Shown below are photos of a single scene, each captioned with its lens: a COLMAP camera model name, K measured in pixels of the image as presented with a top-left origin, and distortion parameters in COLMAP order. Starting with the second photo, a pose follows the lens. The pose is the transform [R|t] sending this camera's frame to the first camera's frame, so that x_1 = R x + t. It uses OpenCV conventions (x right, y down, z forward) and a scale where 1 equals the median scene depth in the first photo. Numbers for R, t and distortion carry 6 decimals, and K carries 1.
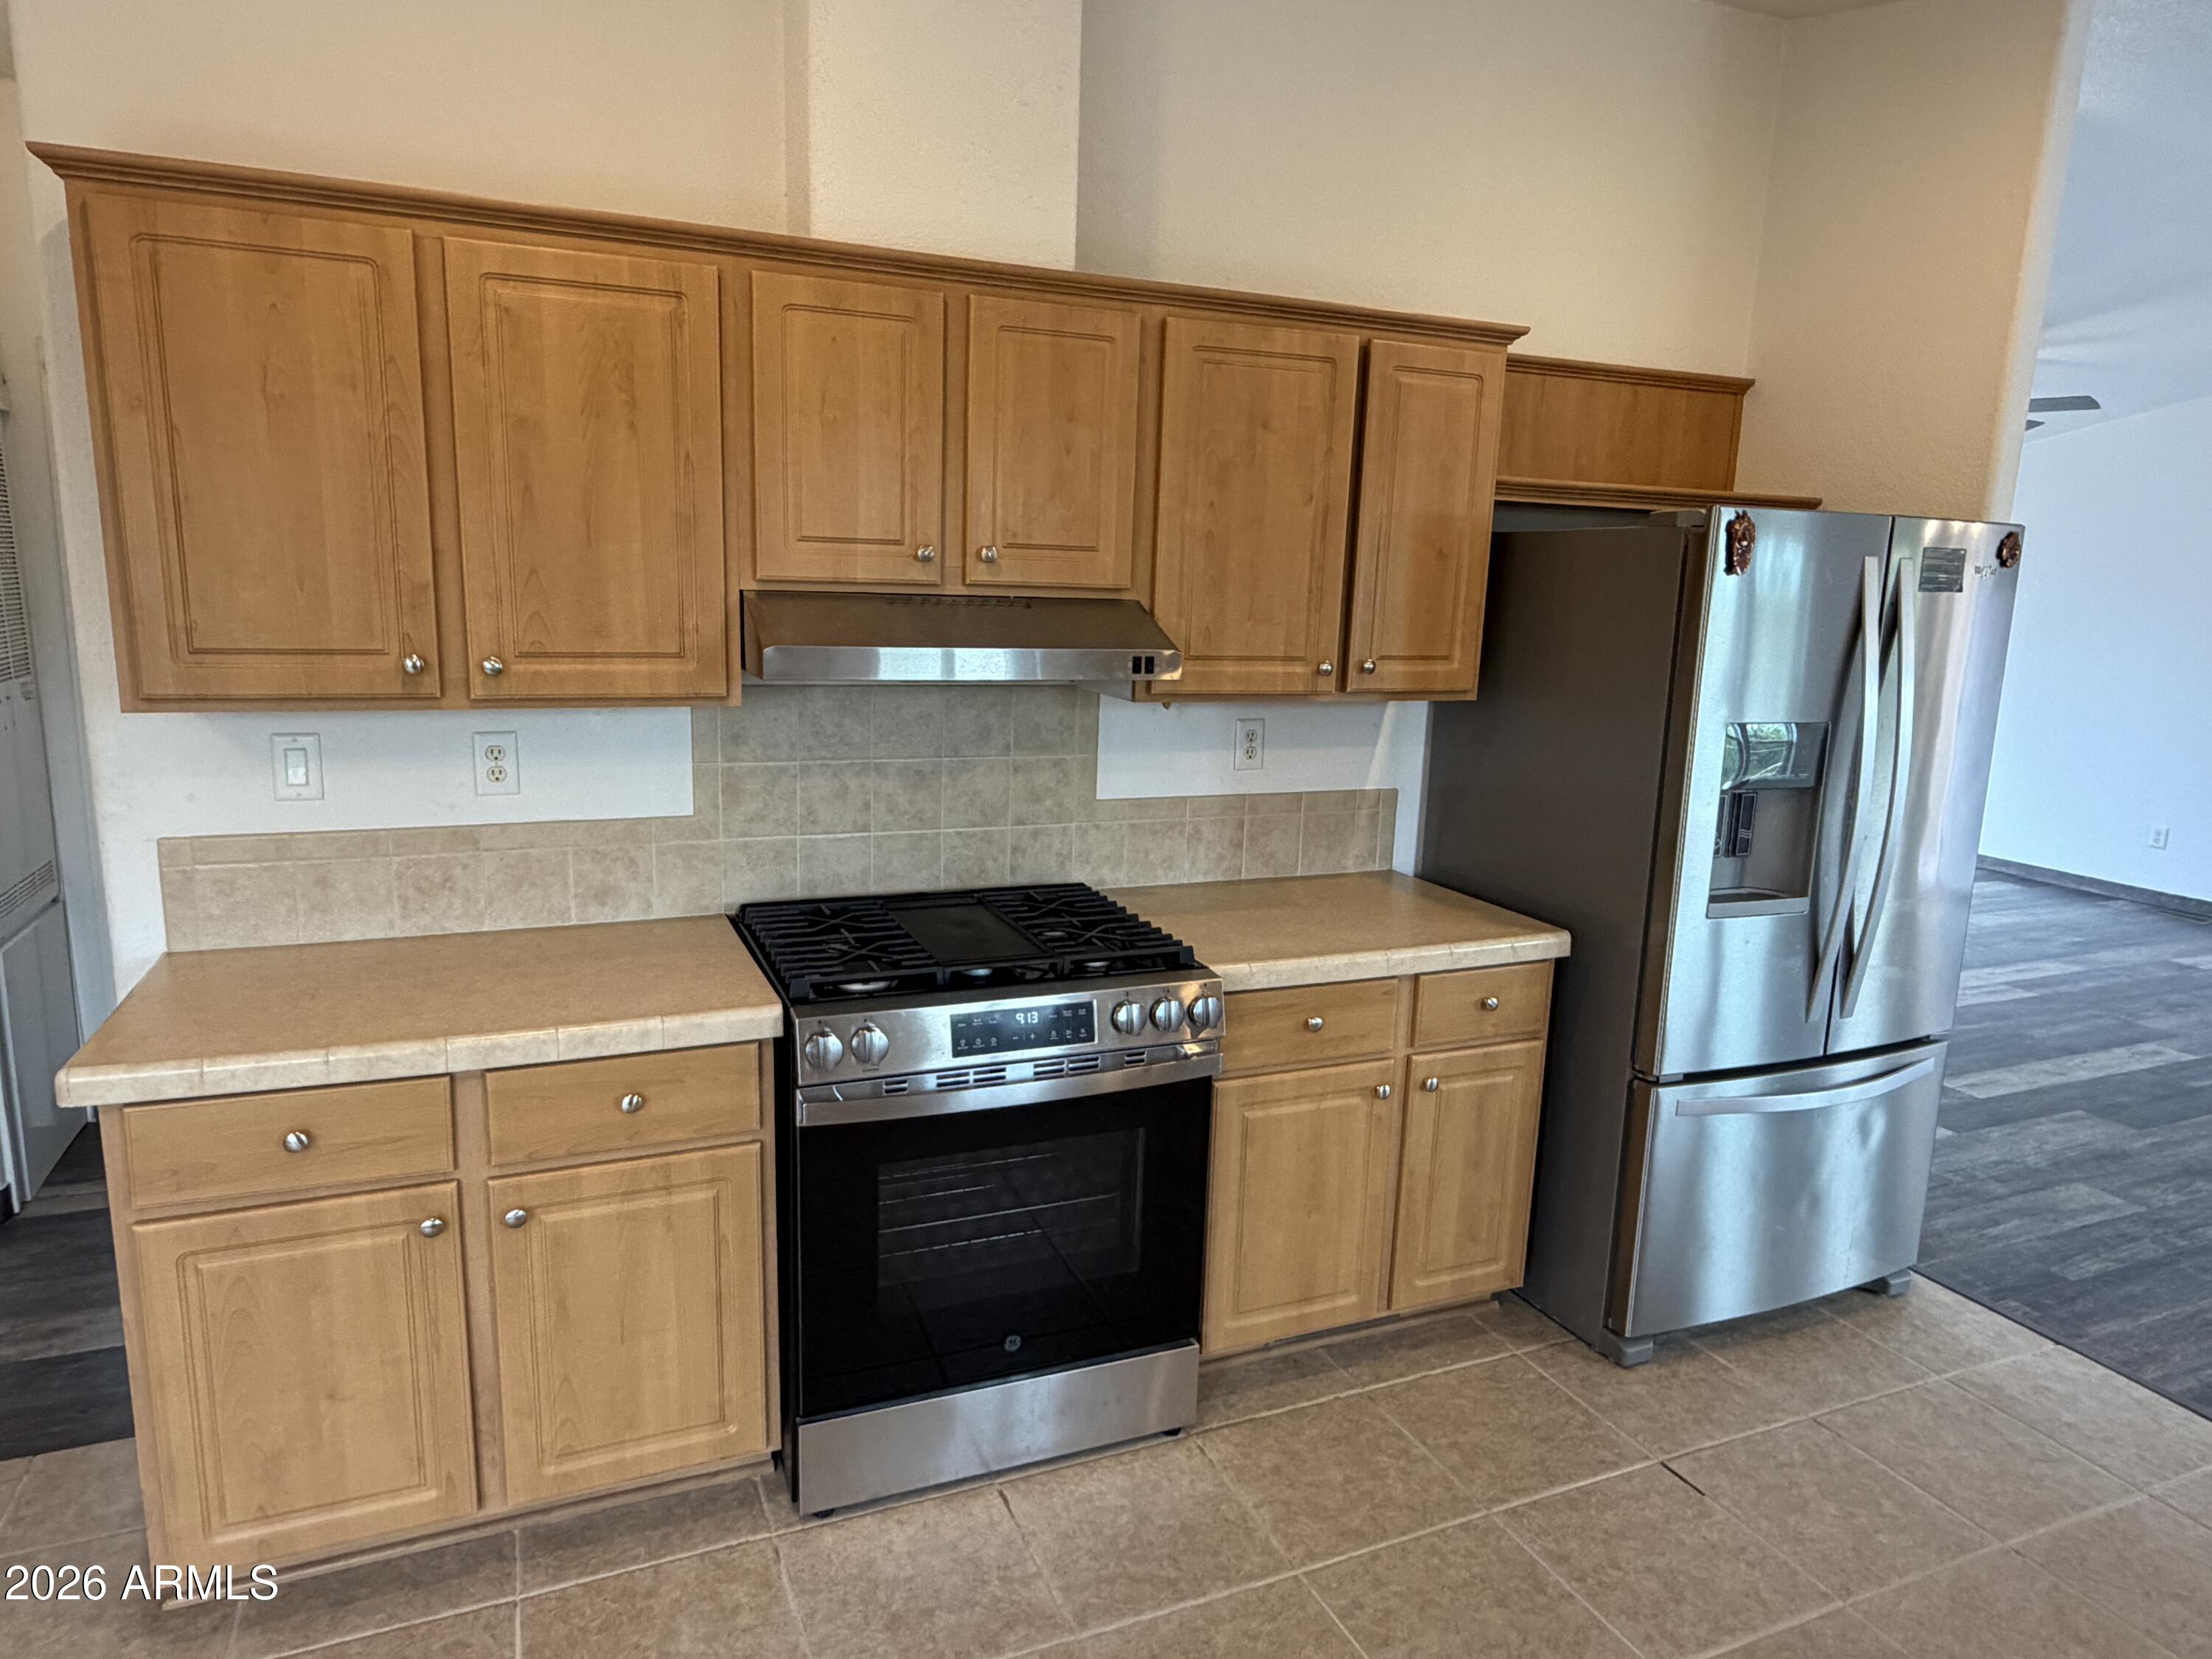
lens RADIAL K [[1364.0, 0, 1186.2], [0, 1364.0, 838.6], [0, 0, 1]] dist [-0.004223, 0.001369]
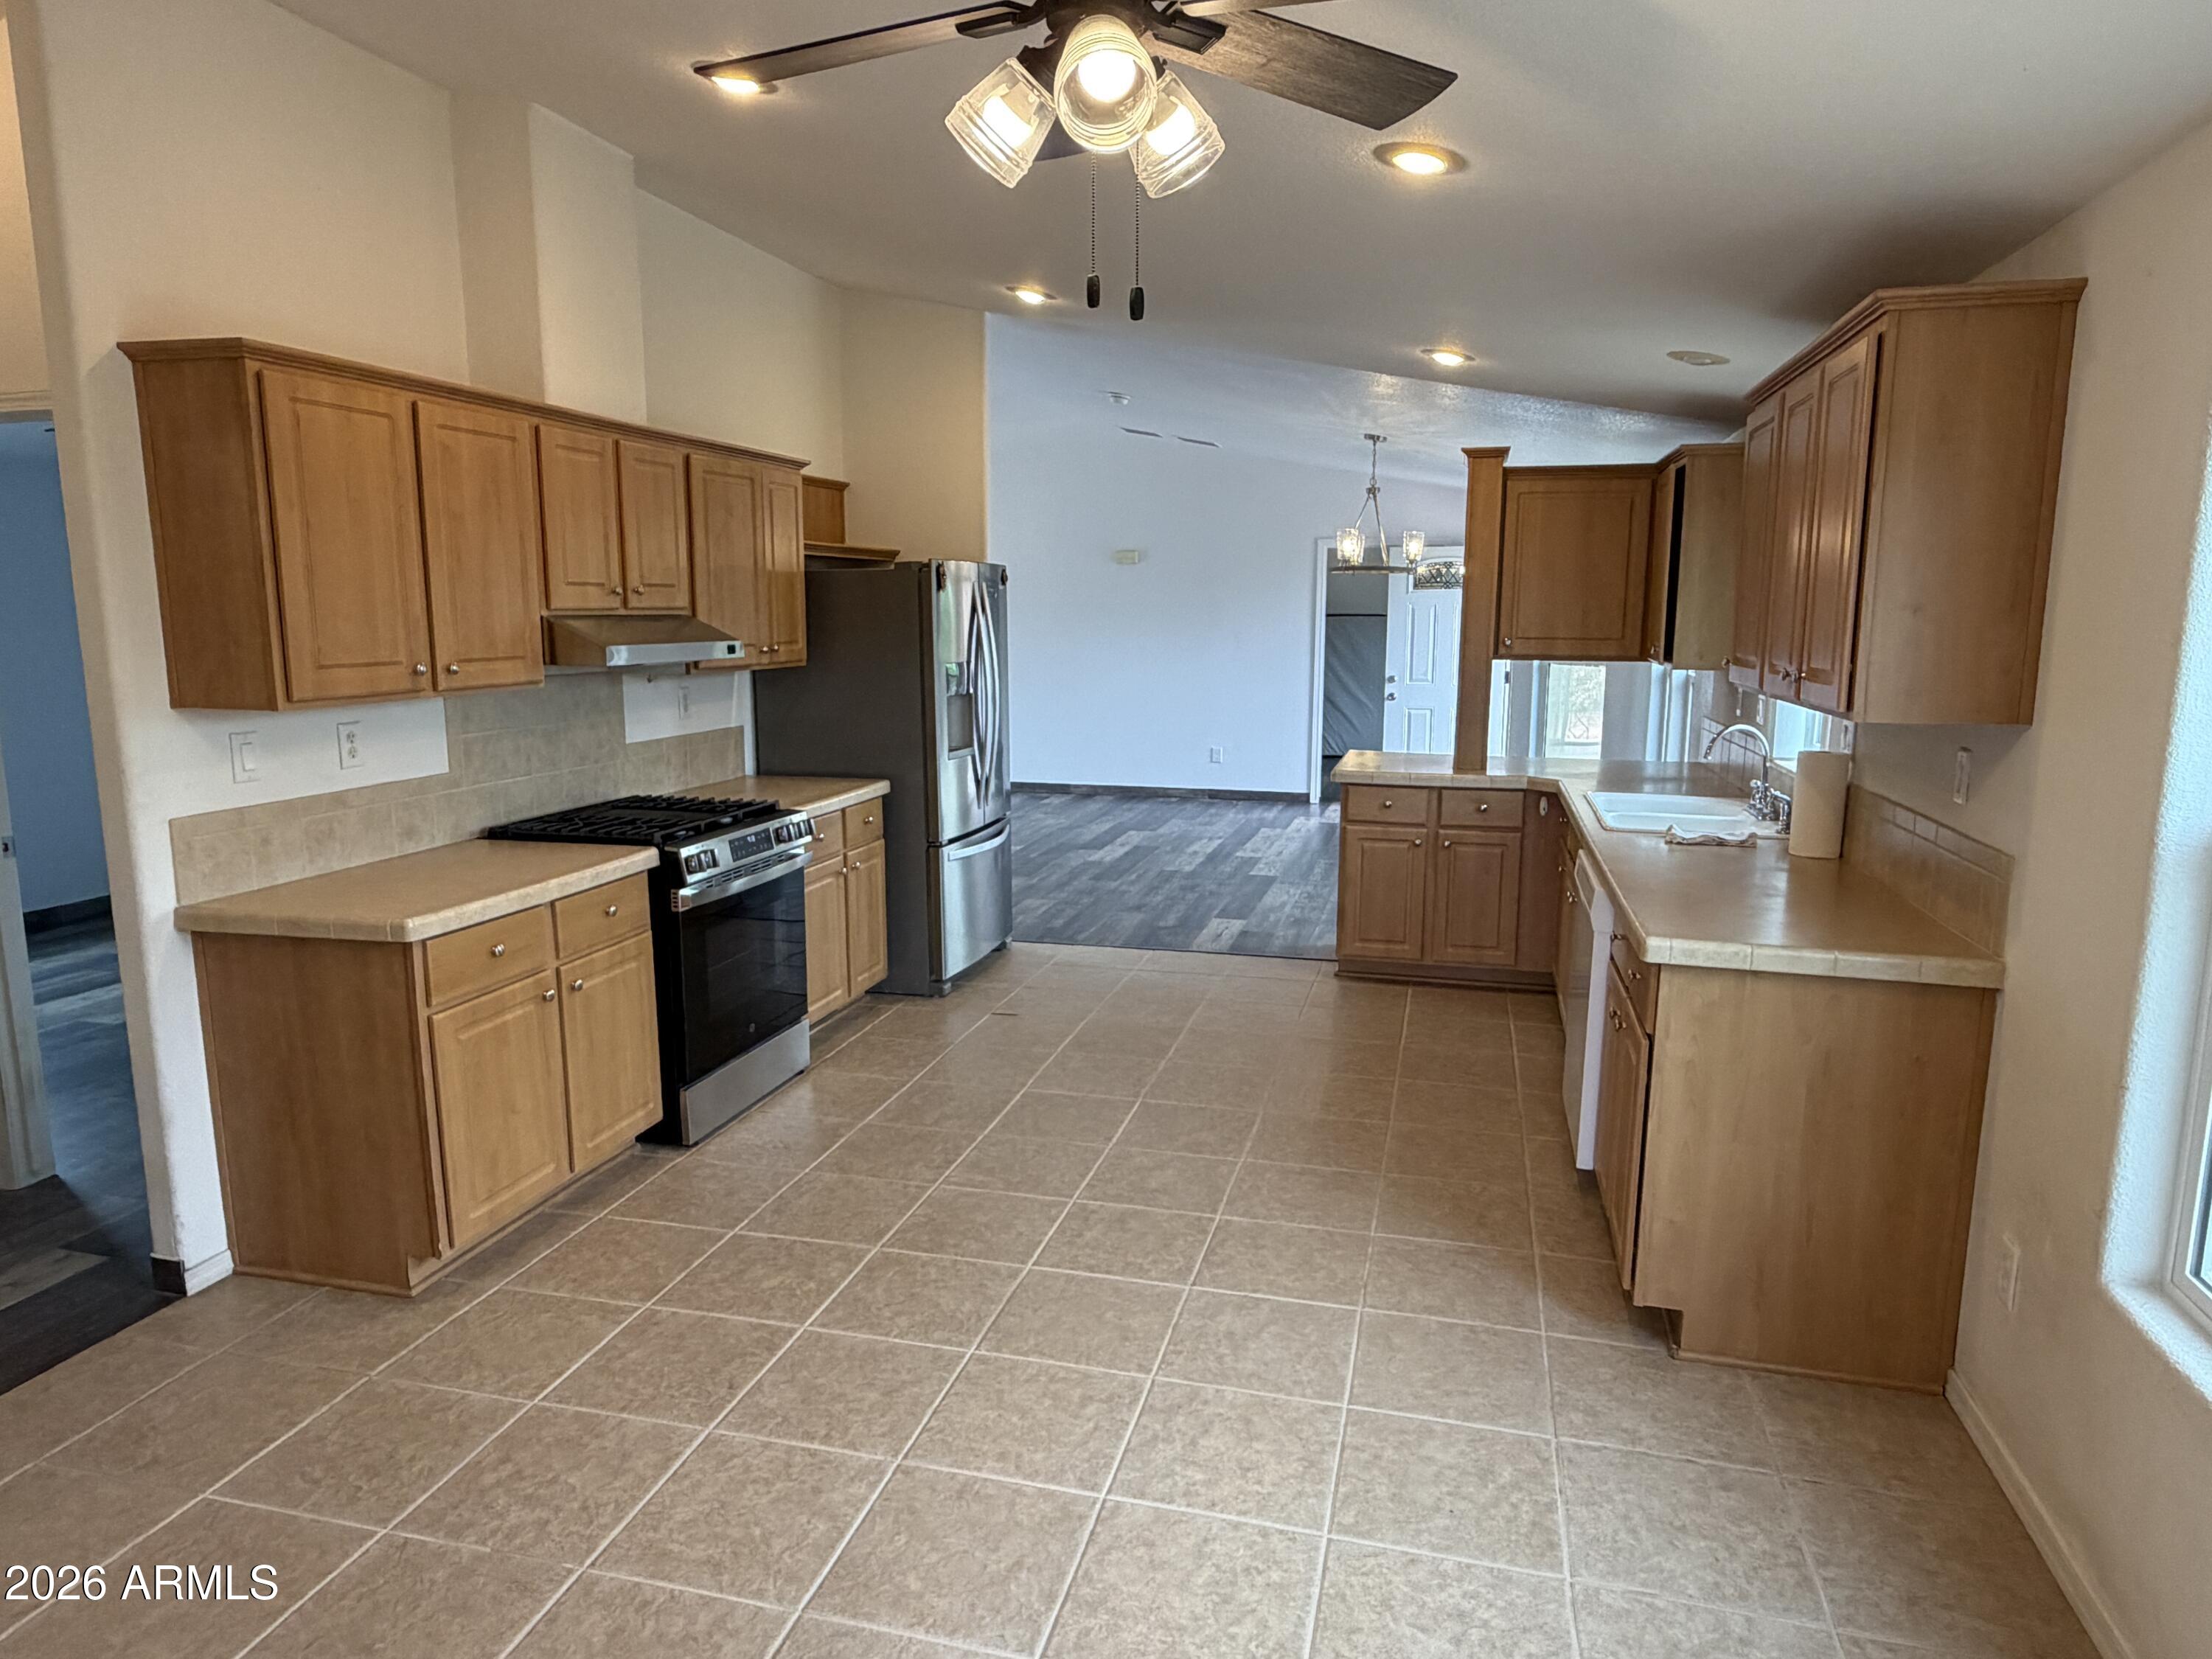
lens RADIAL K [[1364.0, 0, 1086.1], [0, 1364.0, 844.5], [0, 0, 1]] dist [-0.004223, 0.001369]
pose [[0.628940, -0.161566, 0.760480, -1.029296], [0.159283, 0.984197, 0.077364, 0.053889], [-0.760962, 0.072474, 0.644736, -0.449712]]
